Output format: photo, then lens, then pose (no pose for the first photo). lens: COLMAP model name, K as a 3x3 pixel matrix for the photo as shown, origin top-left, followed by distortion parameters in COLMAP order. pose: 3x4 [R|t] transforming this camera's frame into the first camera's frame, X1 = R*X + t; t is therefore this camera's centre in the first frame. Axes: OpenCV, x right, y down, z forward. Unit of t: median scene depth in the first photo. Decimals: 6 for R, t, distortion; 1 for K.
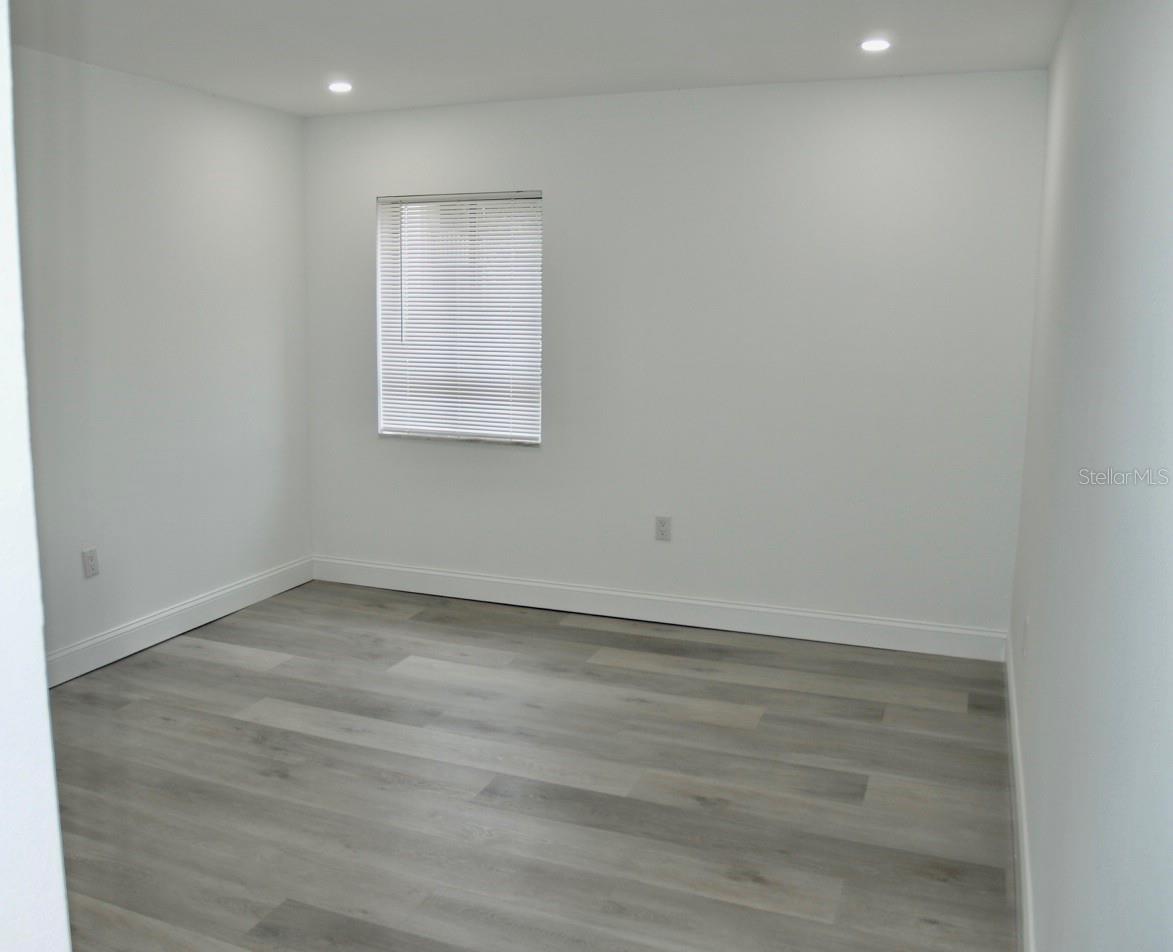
lens RADIAL K [[996.9, 0, 586.5], [0, 996.9, 476.0], [0, 0, 1]] dist [-0.001046, -0.001035]
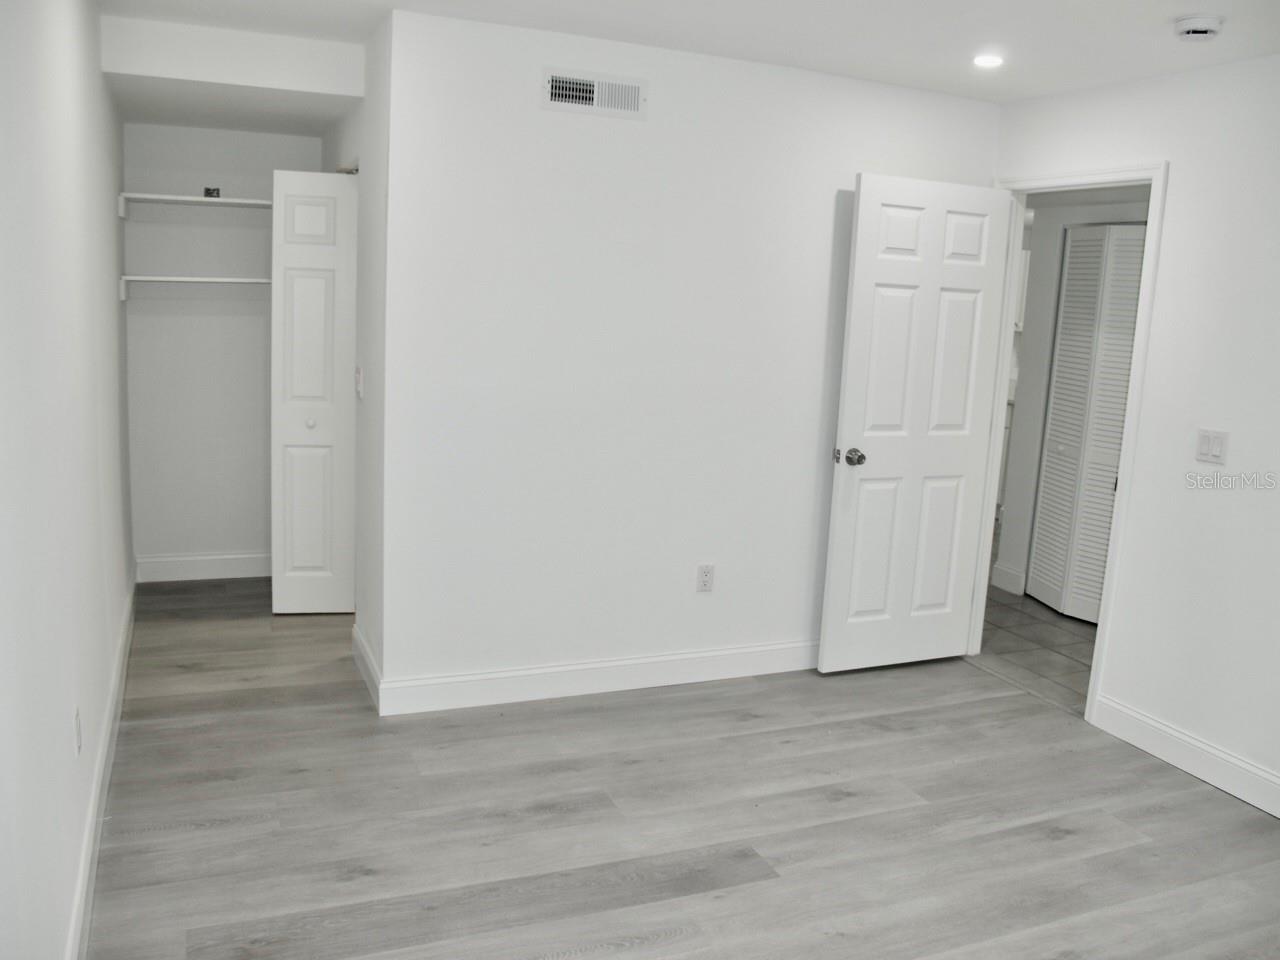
lens RADIAL K [[1061.8, 0, 640.9], [0, 1061.8, 471.9], [0, 0, 1]] dist [-0.132191, 0.088574]
pose [[-0.712006, 0.065876, -0.699076, 0.548675], [-0.175941, 0.947092, 0.268442, -0.256708], [0.679773, 0.314129, -0.662745, 1.468855]]
